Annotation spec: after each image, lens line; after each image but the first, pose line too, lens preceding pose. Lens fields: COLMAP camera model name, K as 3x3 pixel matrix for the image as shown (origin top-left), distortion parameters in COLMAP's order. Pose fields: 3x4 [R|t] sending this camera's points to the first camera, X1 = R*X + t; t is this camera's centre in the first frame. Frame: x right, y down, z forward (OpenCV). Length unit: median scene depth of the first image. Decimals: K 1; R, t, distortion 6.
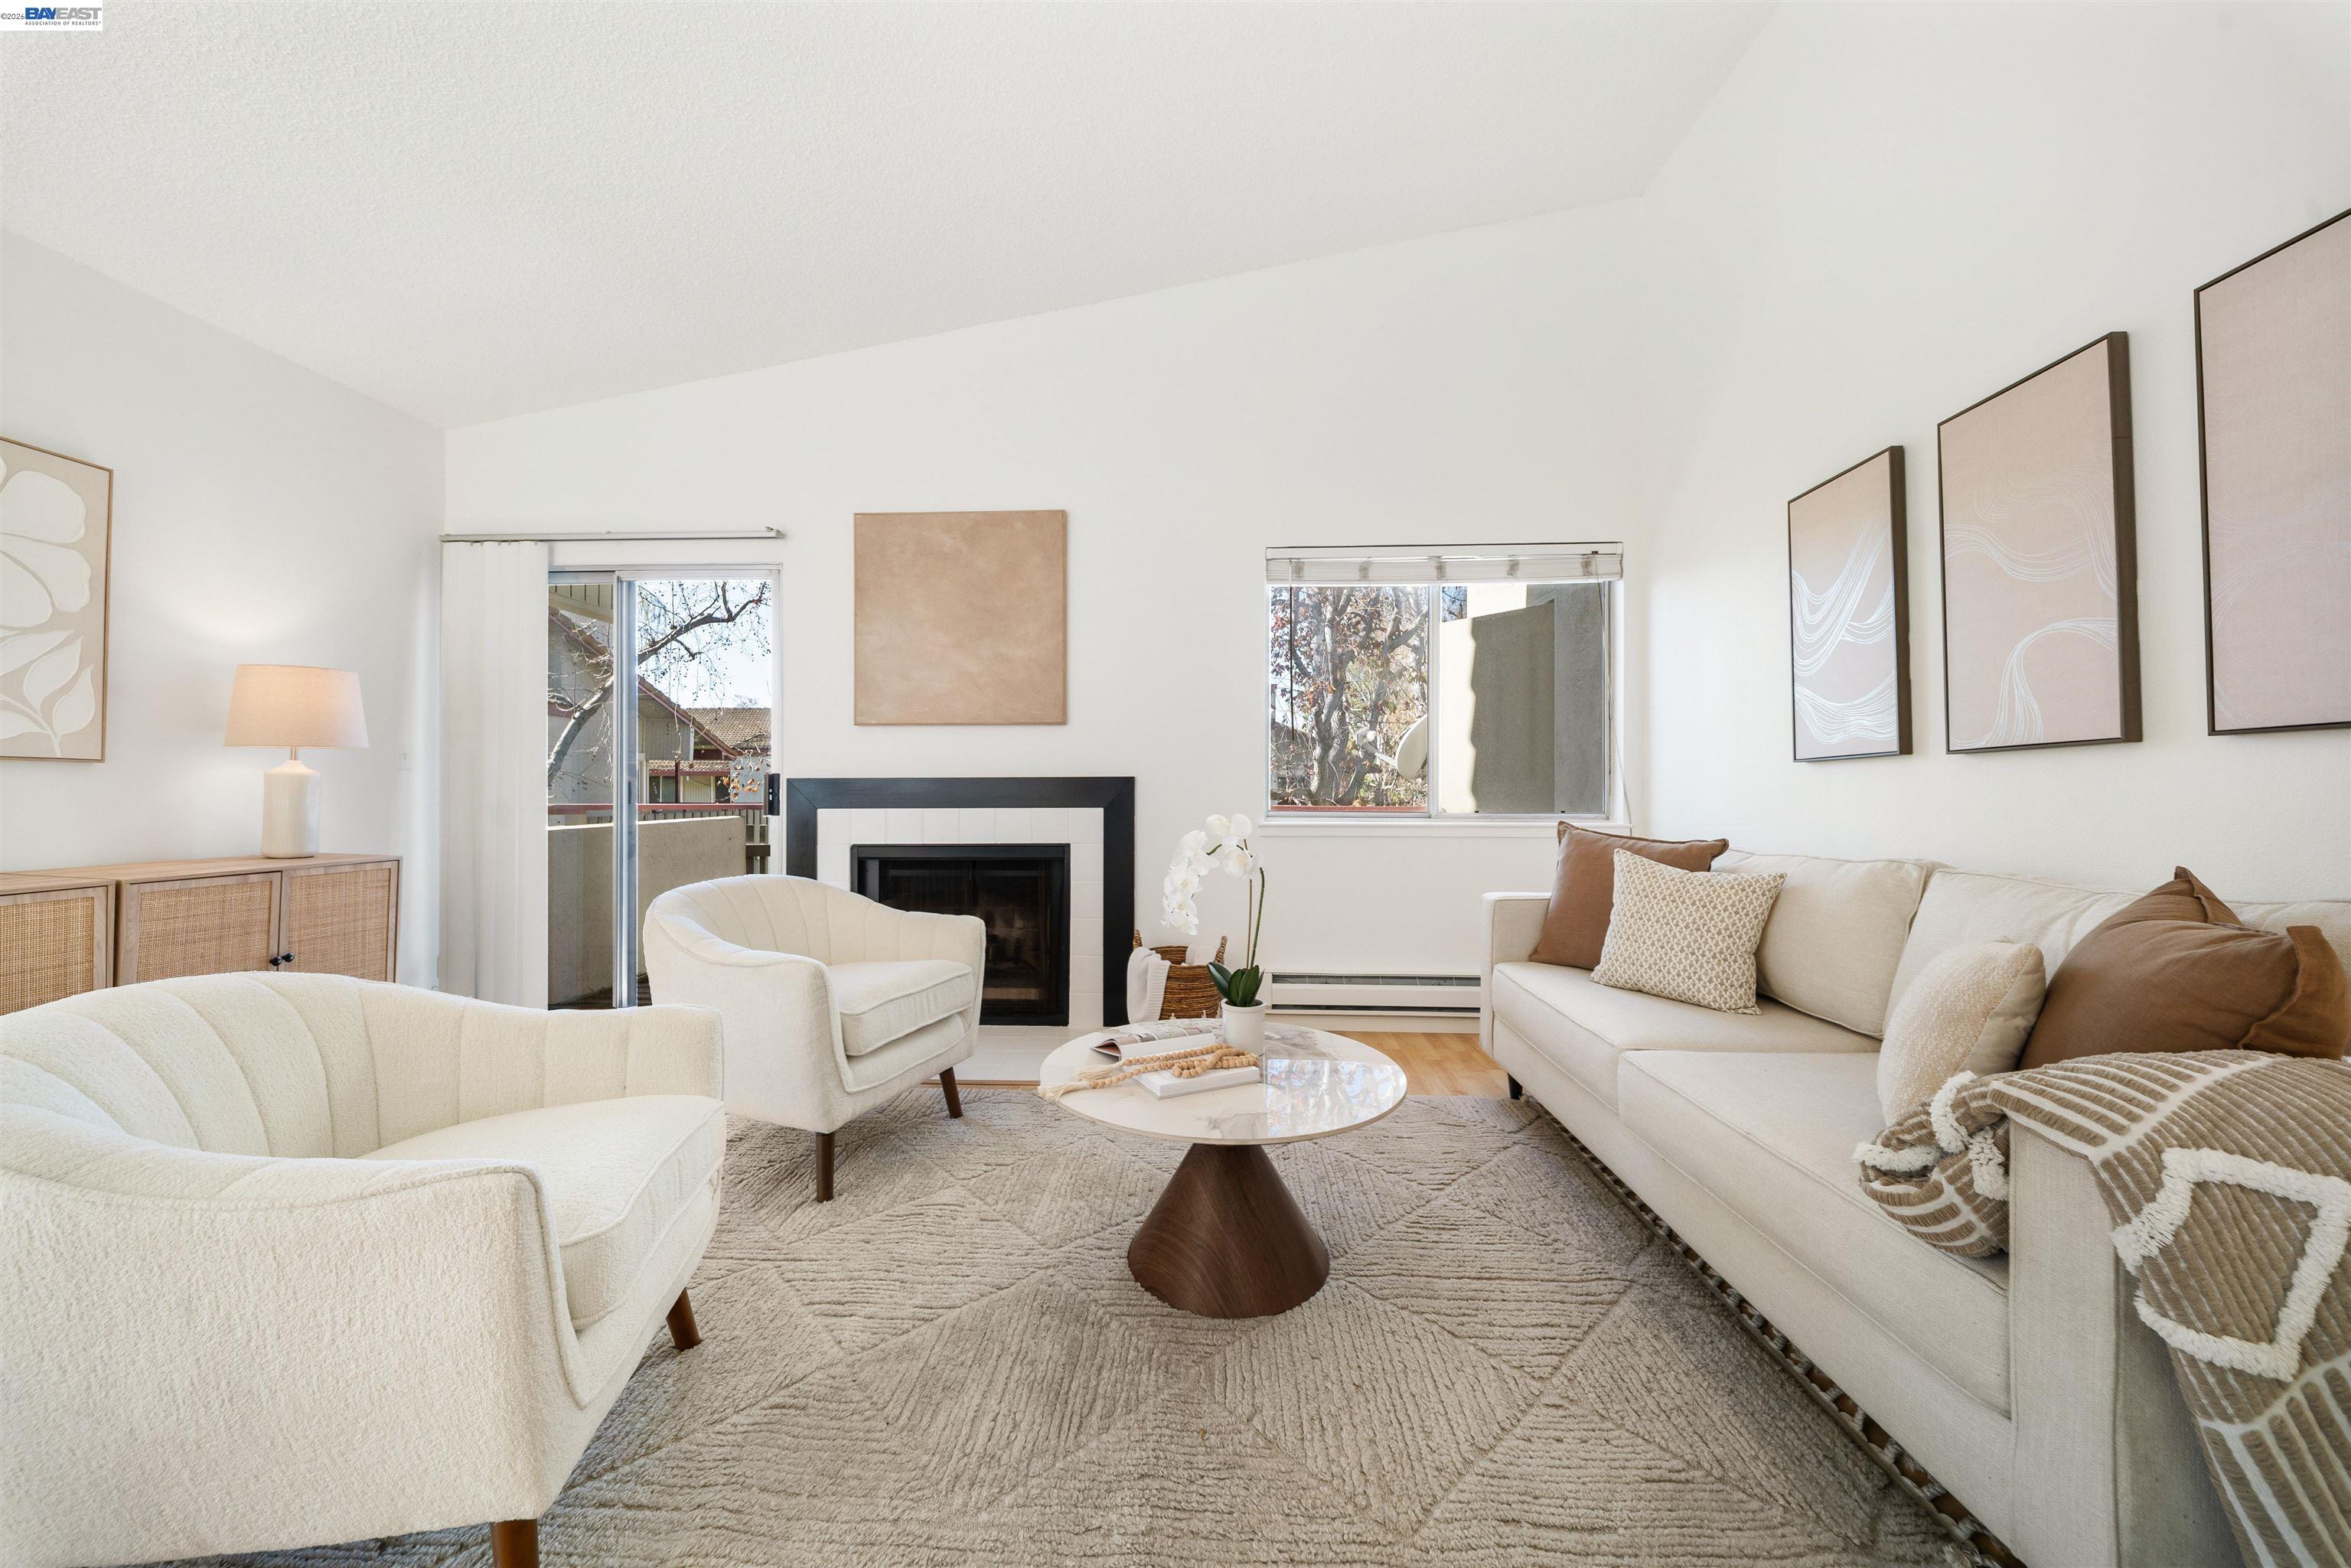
lens RADIAL K [[831.4, 0, 1181.0], [0, 831.4, 783.2], [0, 0, 1]] dist [0.010750, -0.005885]
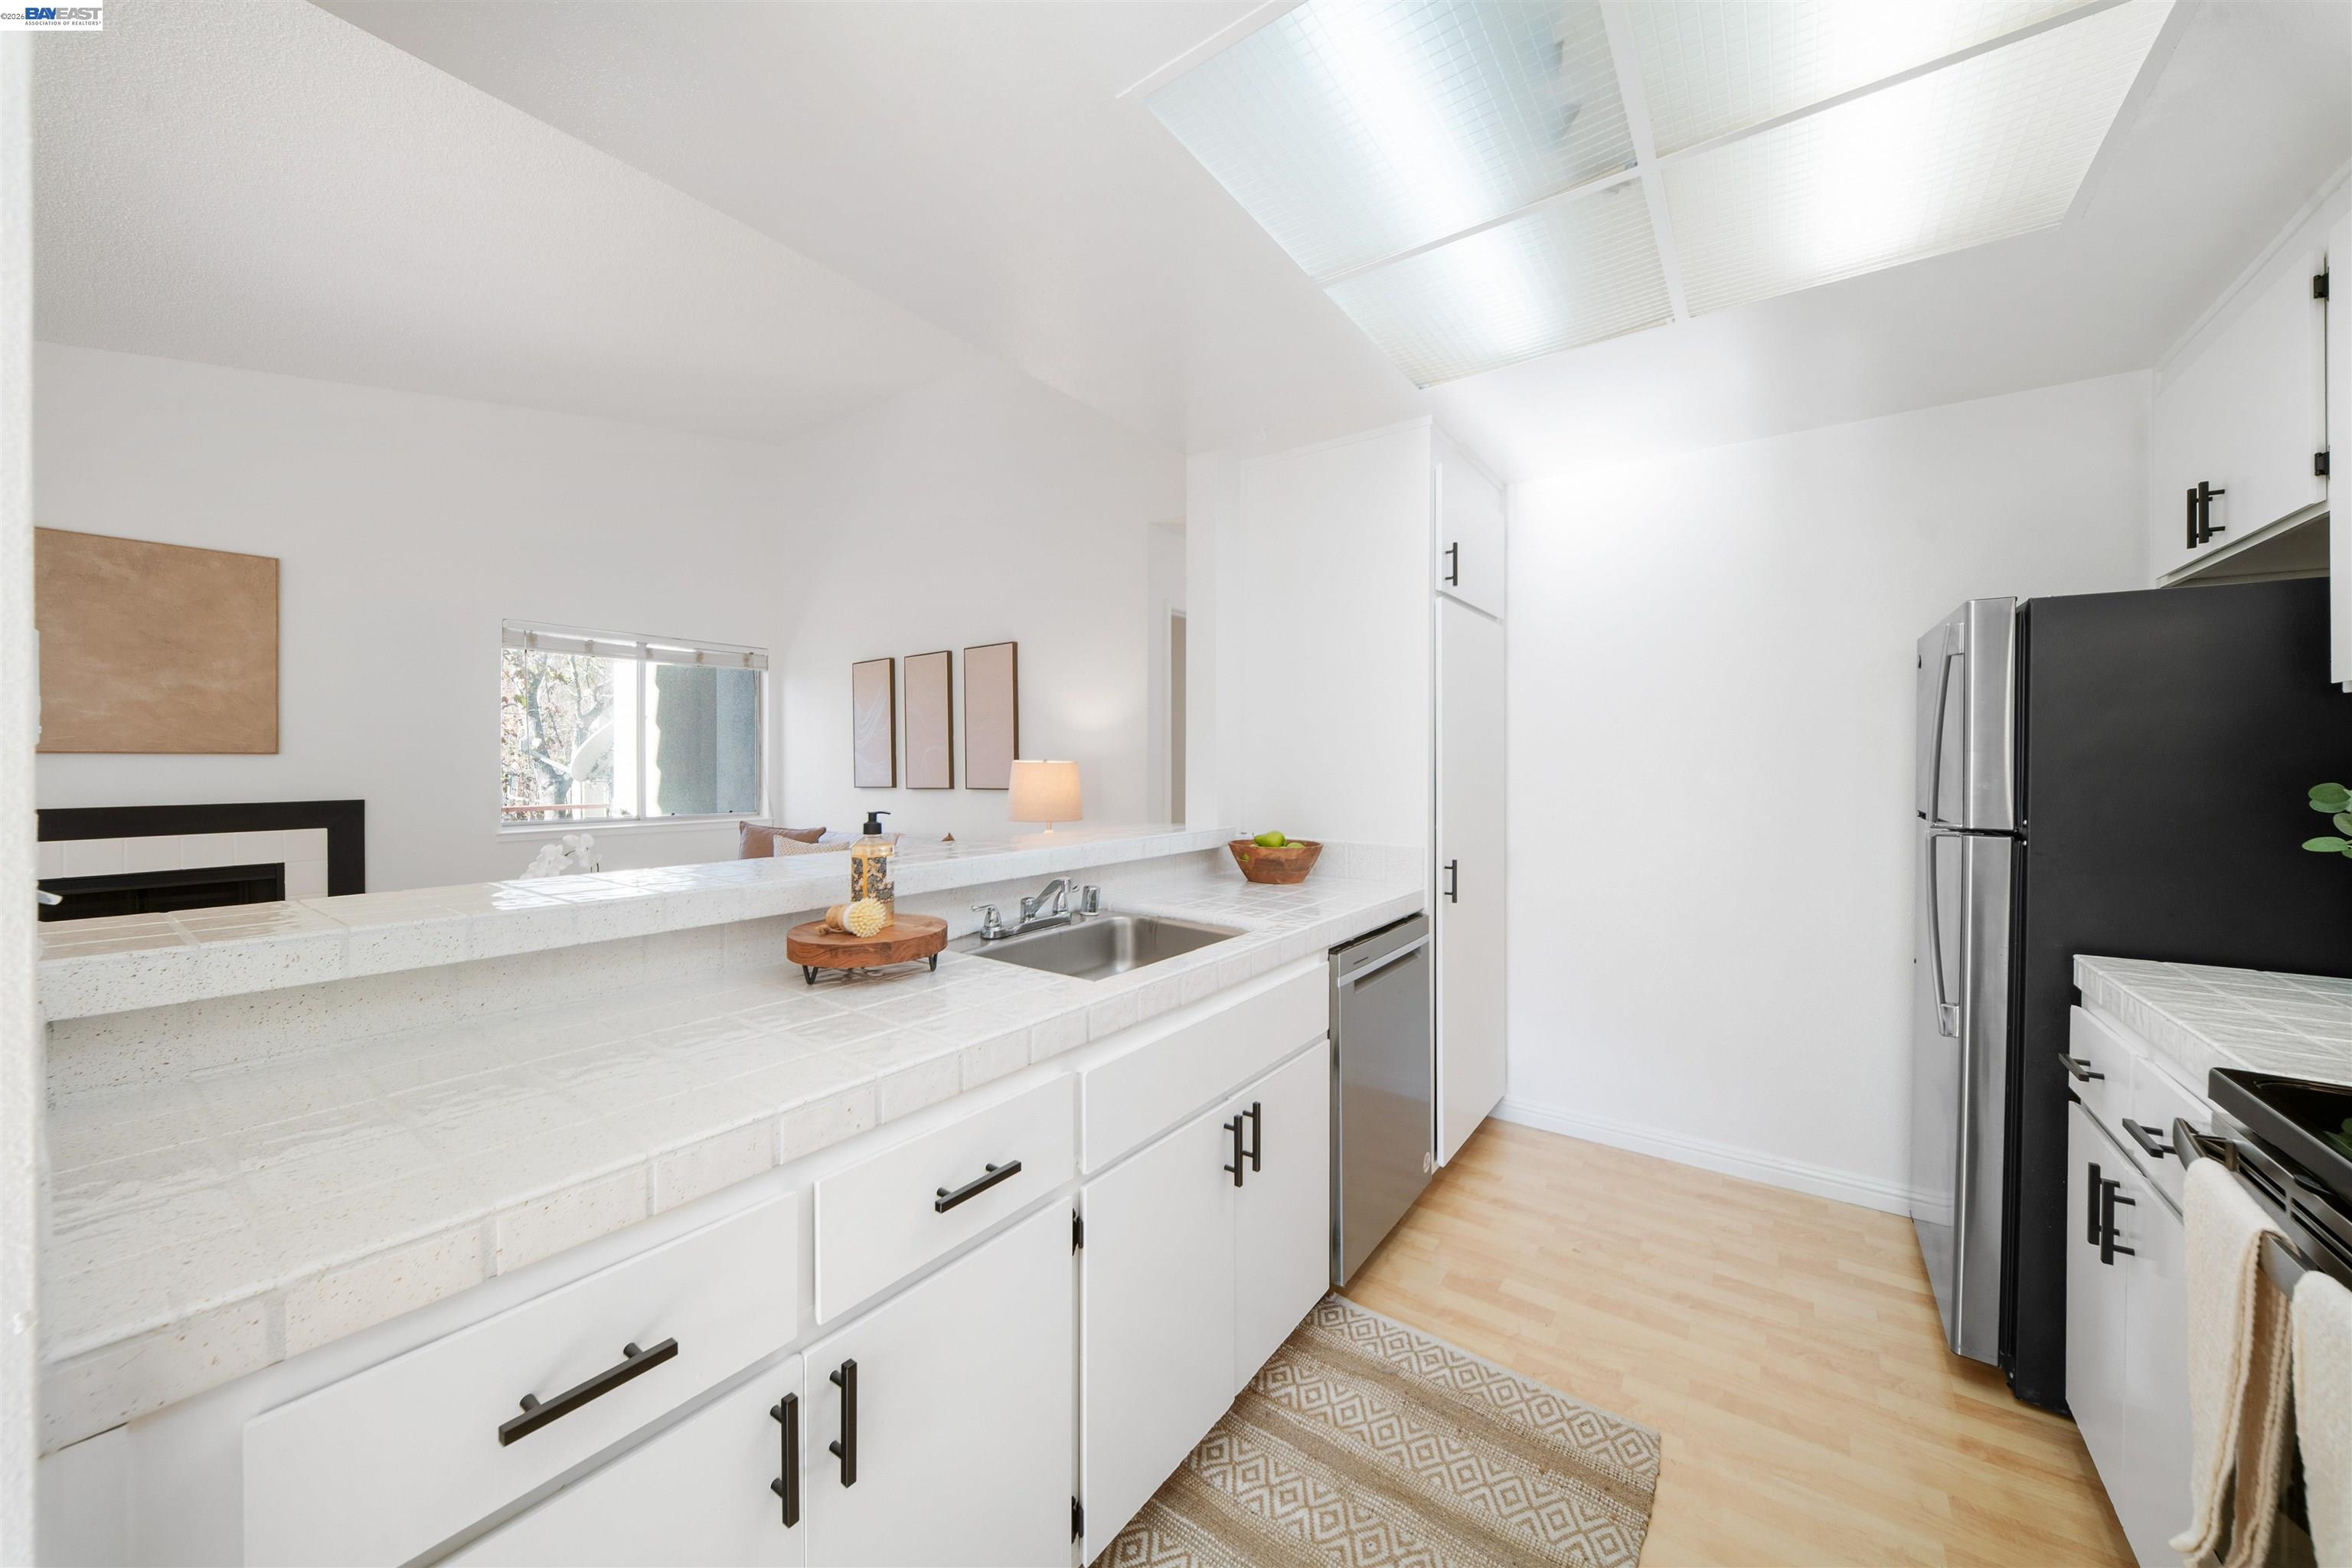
lens RADIAL K [[848.1, 0, 1184.3], [0, 848.1, 769.4], [0, 0, 1]] dist [0.000268, -0.000174]
pose [[0.548642, -0.004196, 0.836047, -0.486035], [-0.007934, 0.999916, 0.010225, -0.082733], [-0.836019, -0.012243, 0.548563, -0.707094]]
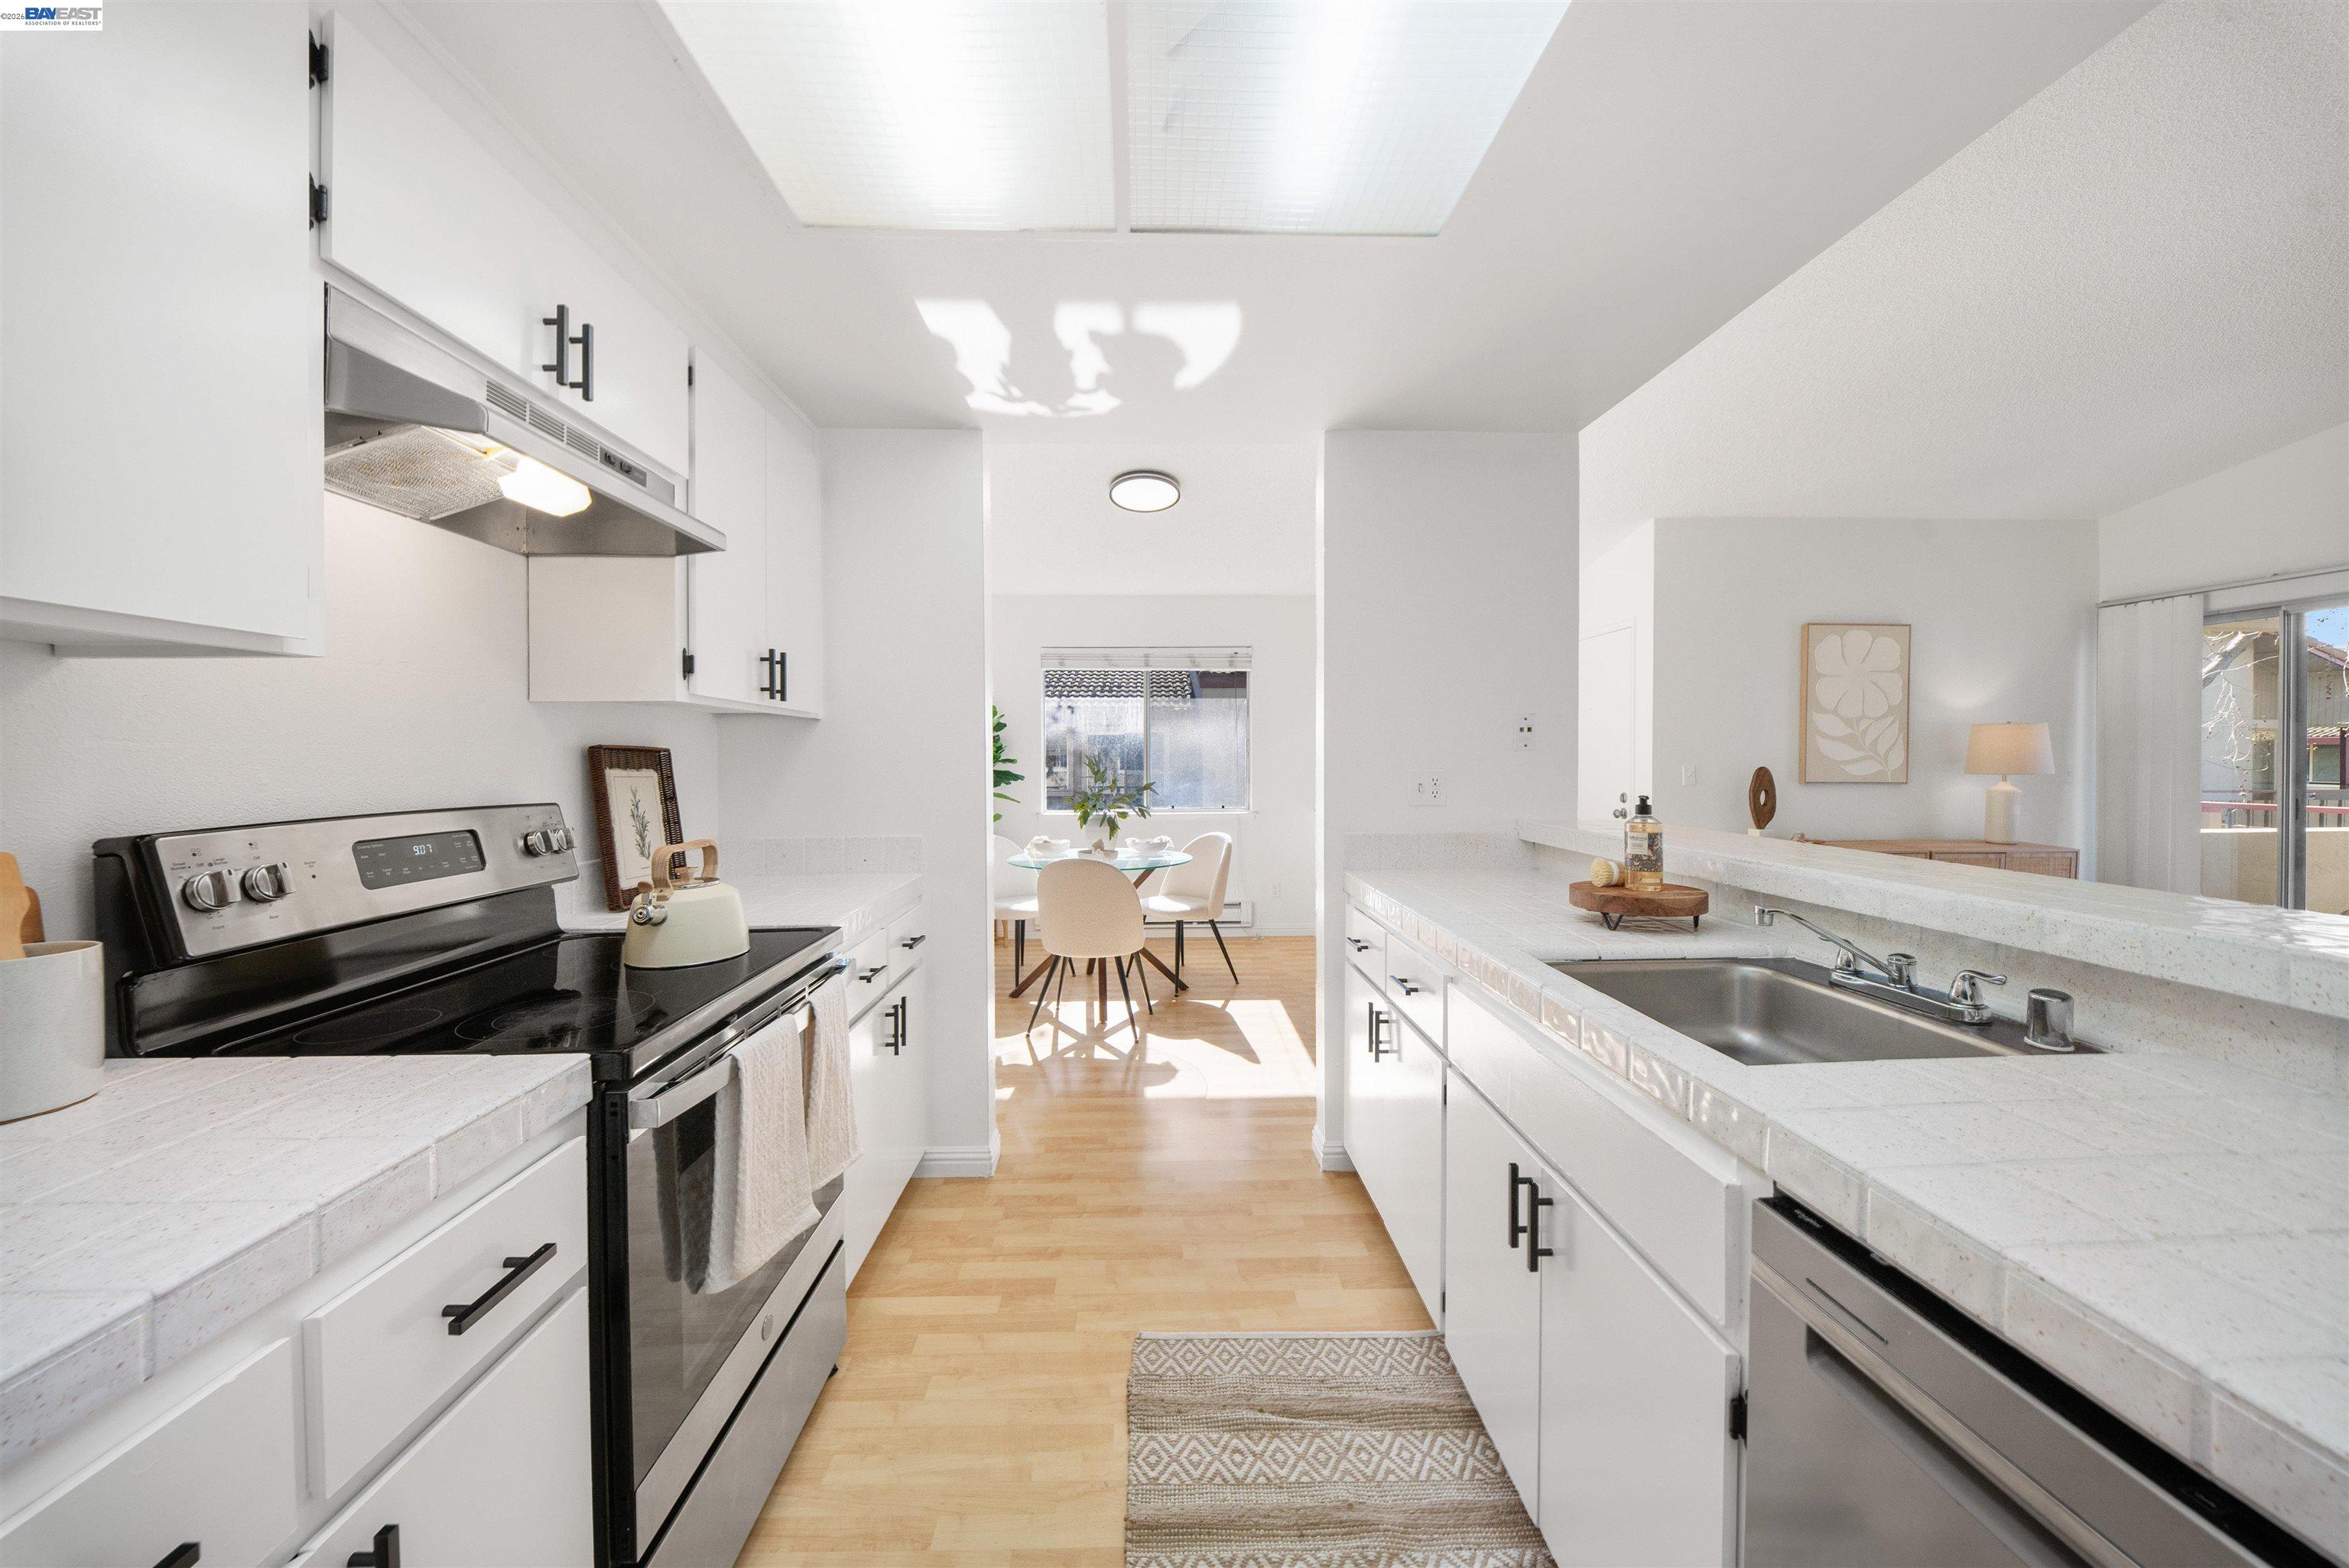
lens RADIAL K [[847.0, 0, 1182.8], [0, 847.0, 769.4], [0, 0, 1]] dist [0.000268, -0.000174]
pose [[0.087806, 0.017309, -0.995987, 0.363617], [0.005182, 0.999828, 0.017832, -0.081463], [0.996124, -0.006727, 0.087701, -0.635520]]
